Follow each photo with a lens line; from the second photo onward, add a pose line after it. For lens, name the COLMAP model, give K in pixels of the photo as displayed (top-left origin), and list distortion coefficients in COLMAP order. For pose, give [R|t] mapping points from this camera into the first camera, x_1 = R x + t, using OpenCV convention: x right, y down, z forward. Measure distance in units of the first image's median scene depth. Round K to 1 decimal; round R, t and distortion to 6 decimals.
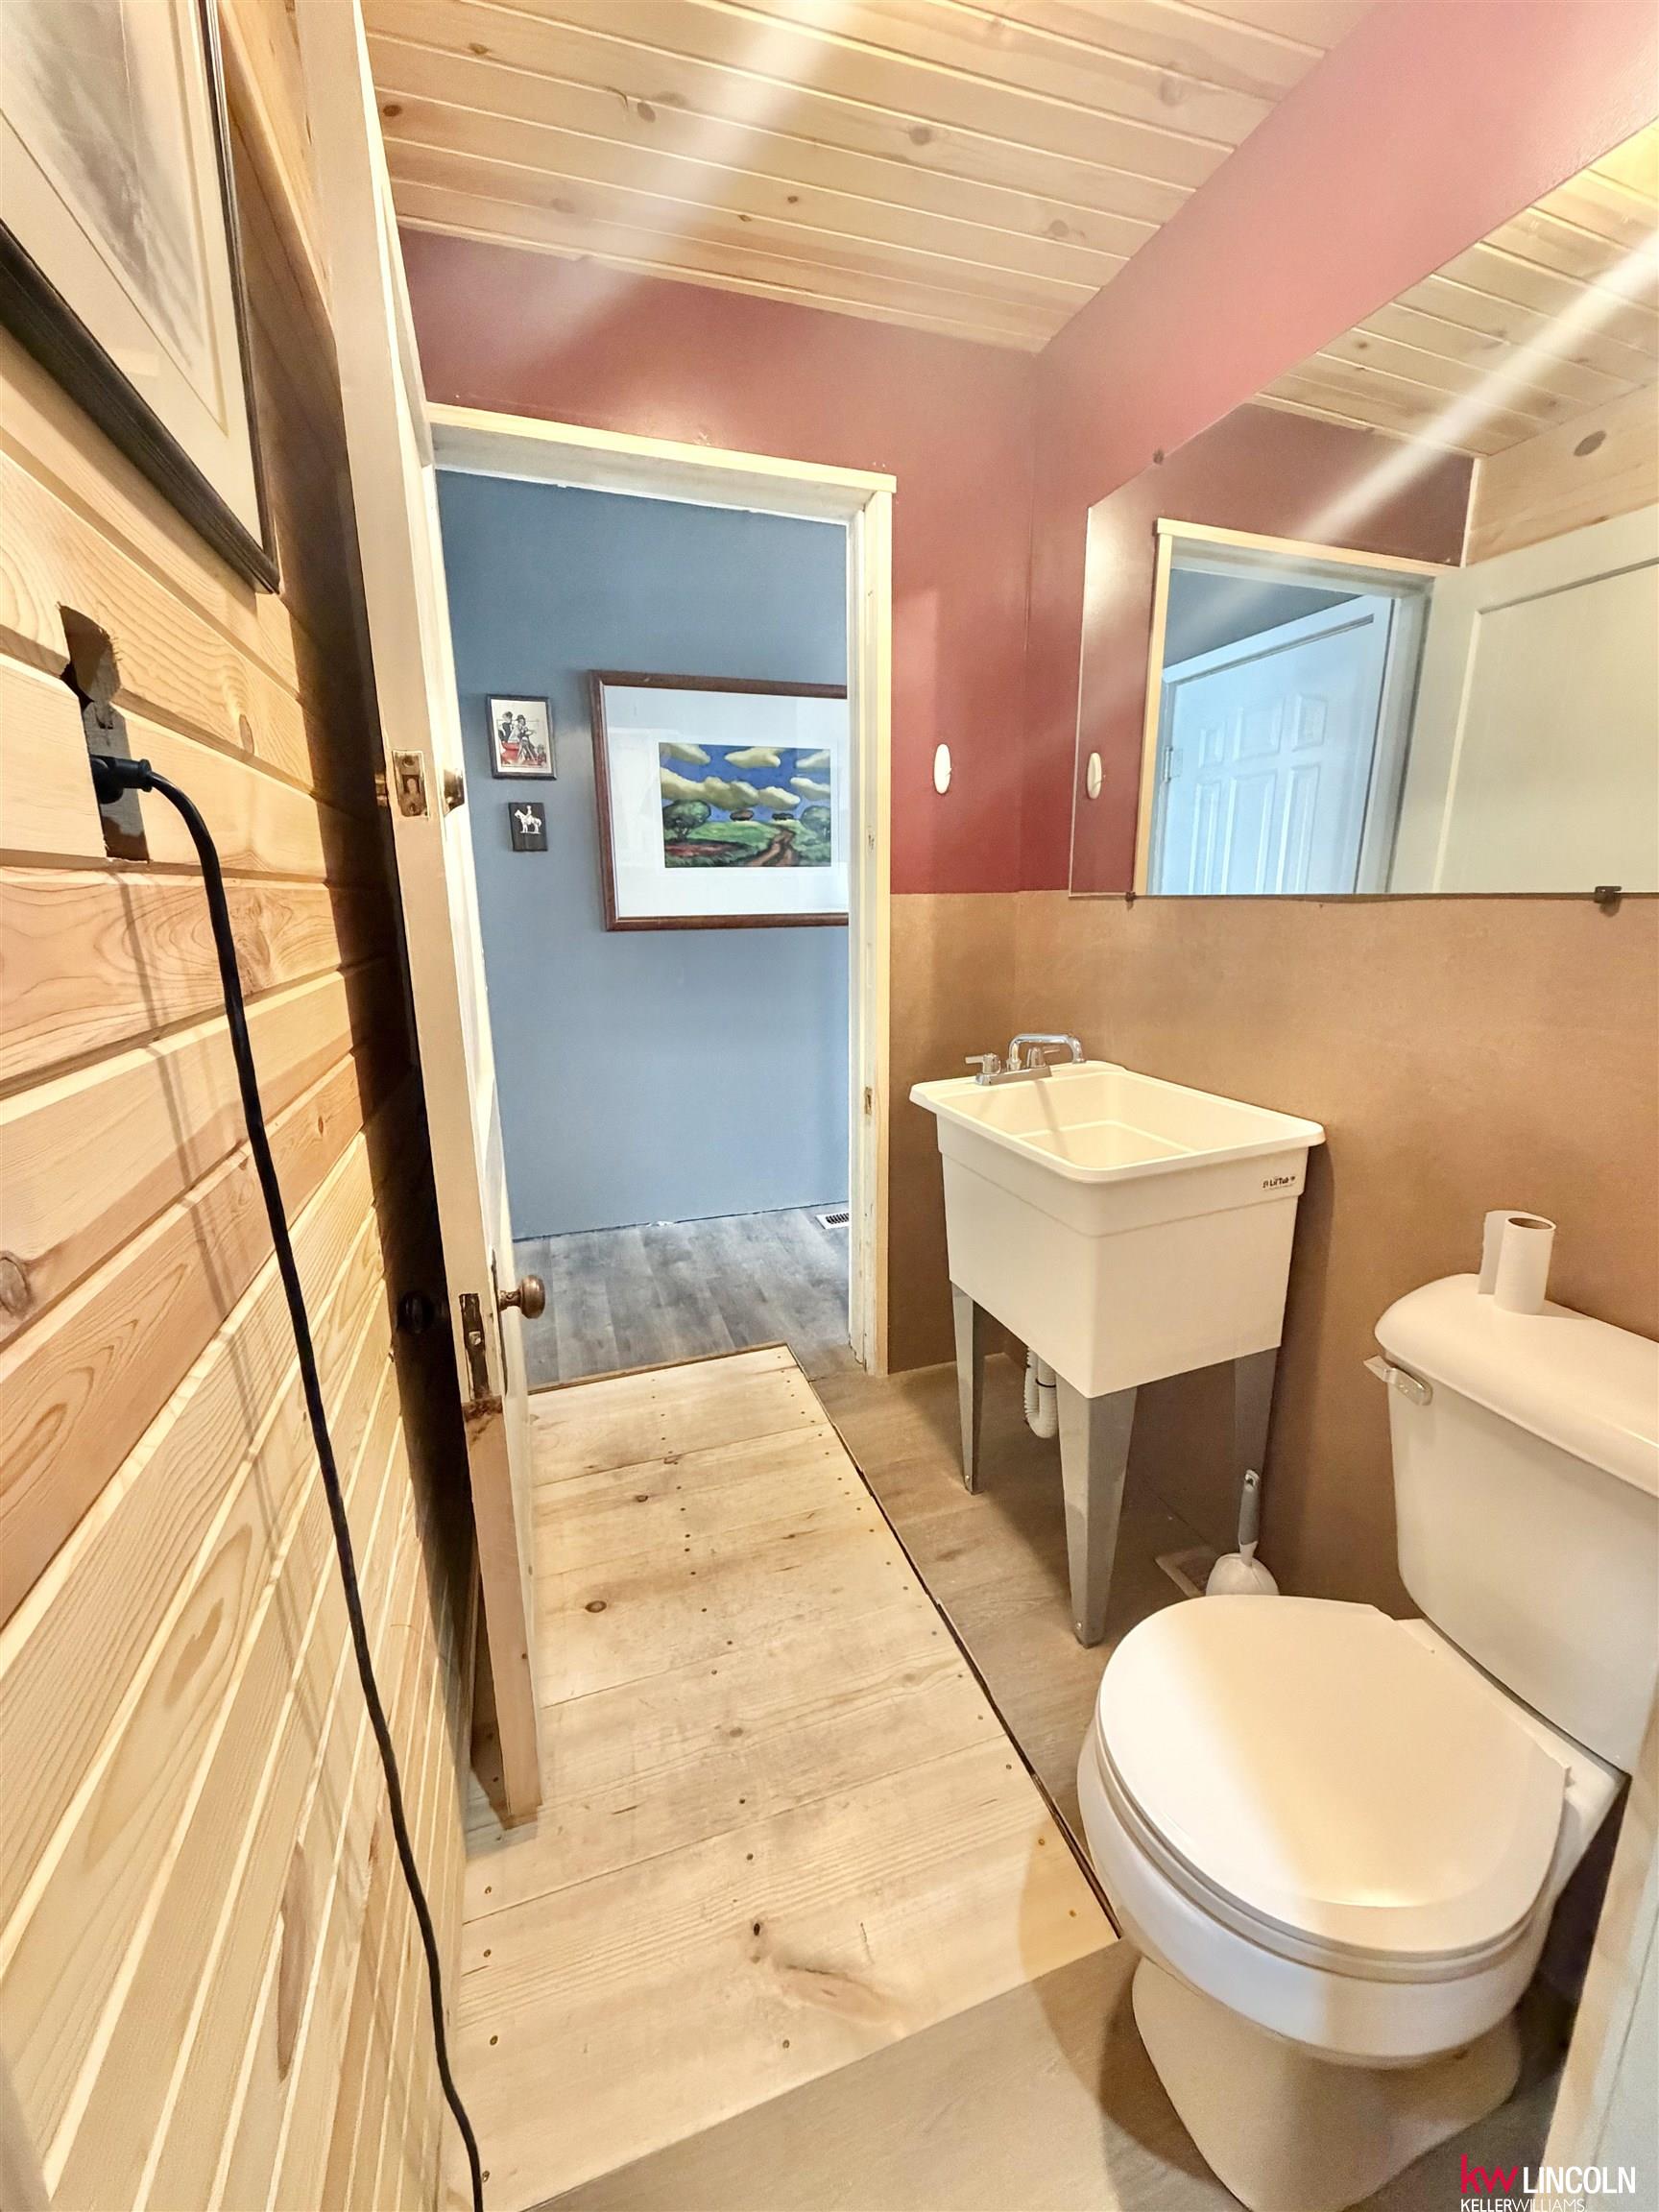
lens RADIAL K [[883.6, 0, 830.2], [0, 883.6, 1098.7], [0, 0, 1]] dist [-0.000695, 0.000090]
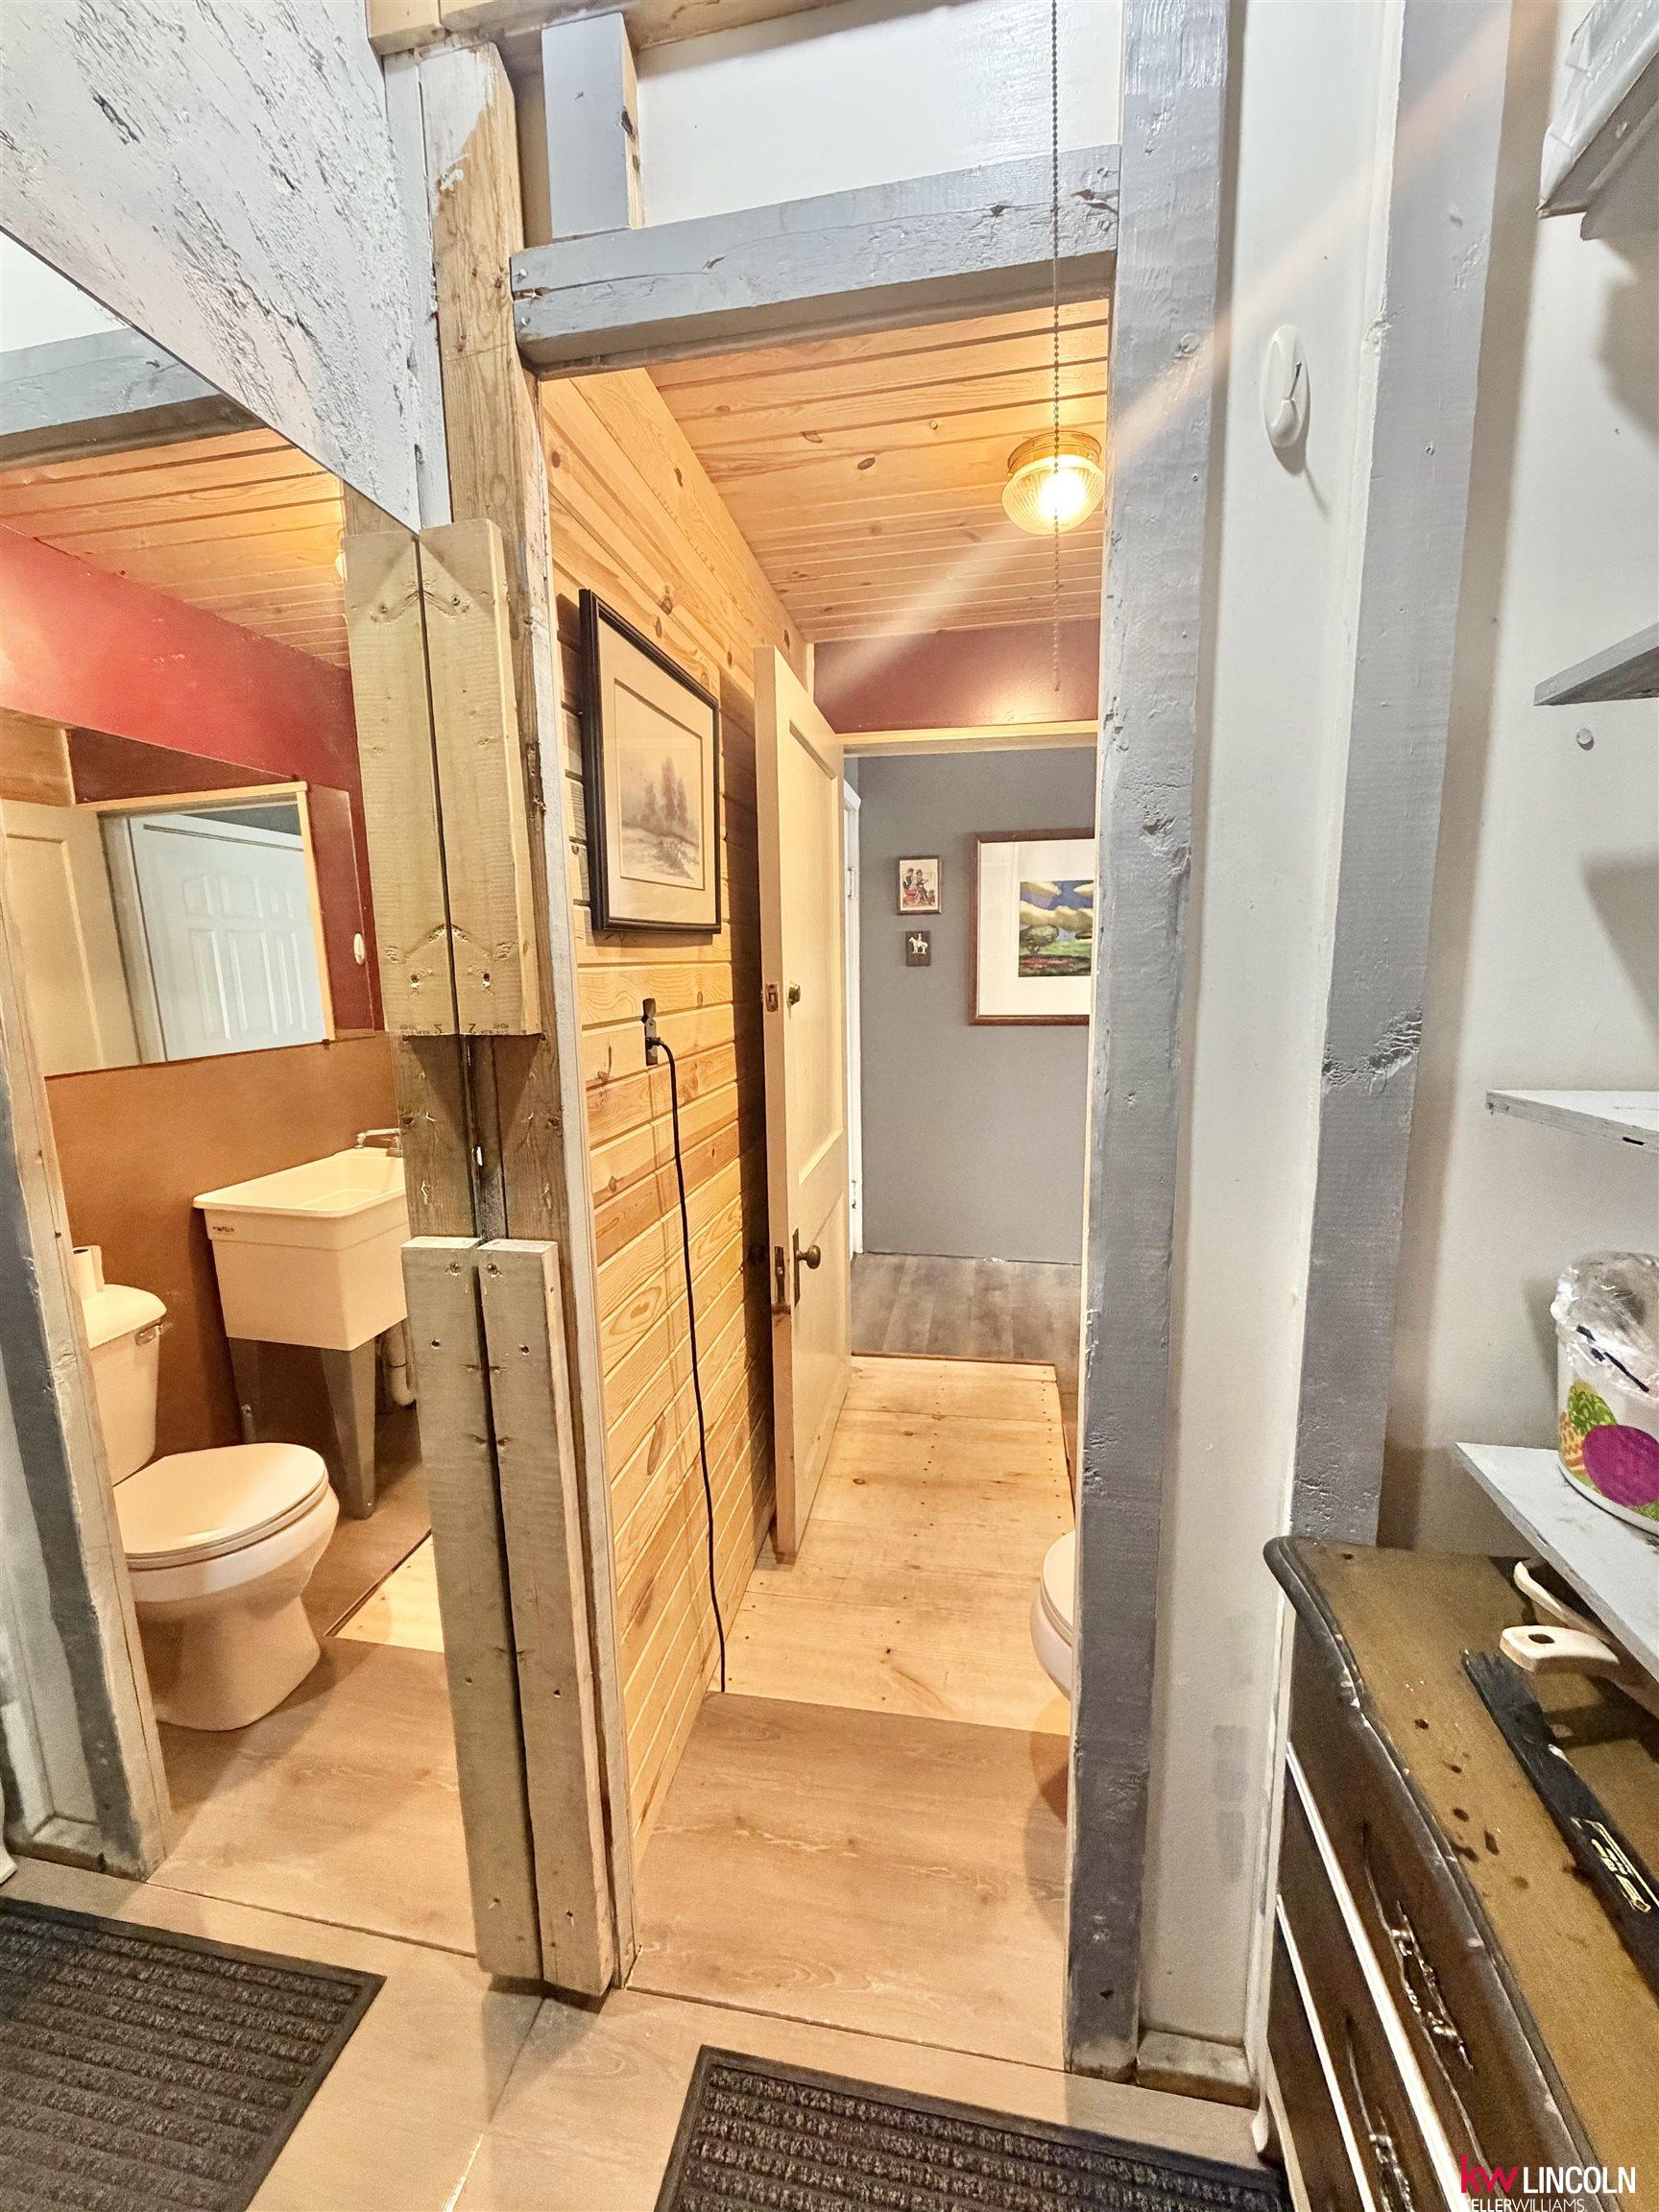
lens RADIAL K [[883.6, 0, 830.2], [0, 883.6, 1098.7], [0, 0, 1]] dist [-0.000695, 0.000090]
pose [[0.874476, 0.075855, -0.479100, 0.210188], [-0.105502, 0.993795, -0.035223, -0.016321], [0.473456, 0.081348, 0.877053, -0.239002]]
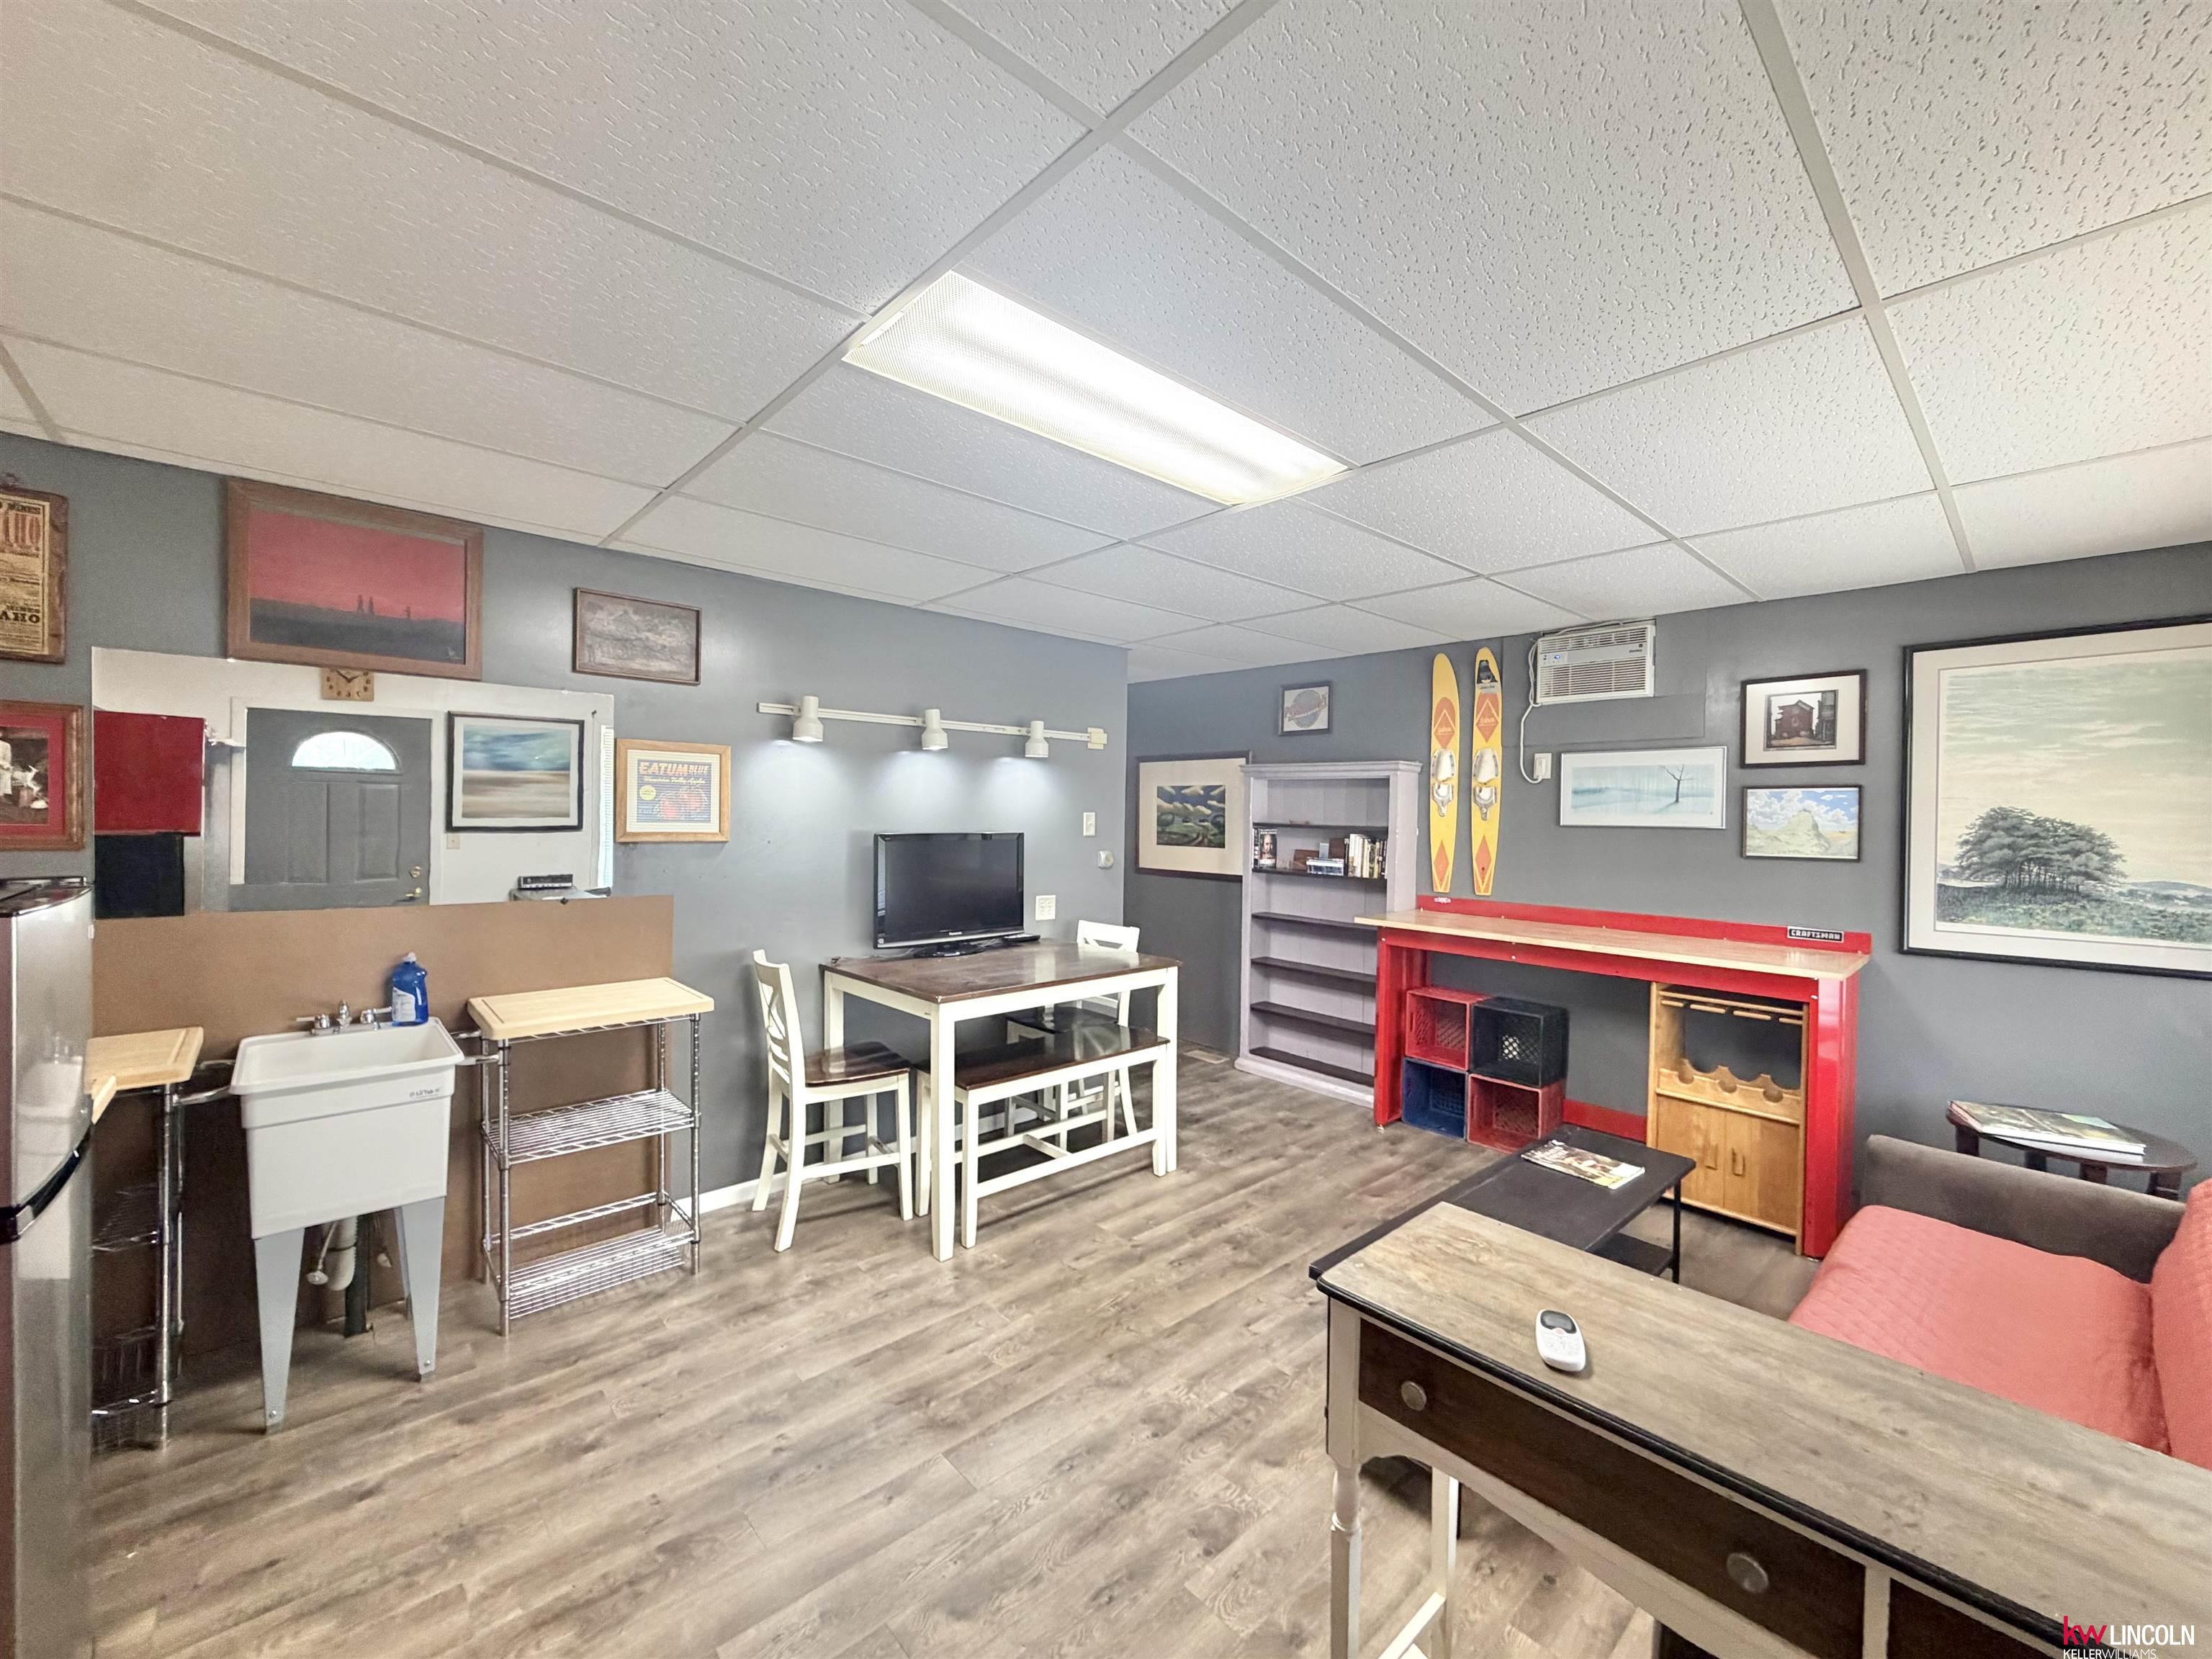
lens RADIAL K [[883.6, 0, 1098.3], [0, 883.6, 828.8], [0, 0, 1]] dist [-0.000695, 0.000090]
pose [[0.398216, 0.034460, -0.916644, 1.692263], [-0.230630, 0.970955, -0.063690, -0.148779], [0.887825, 0.236768, 0.394597, 0.092849]]
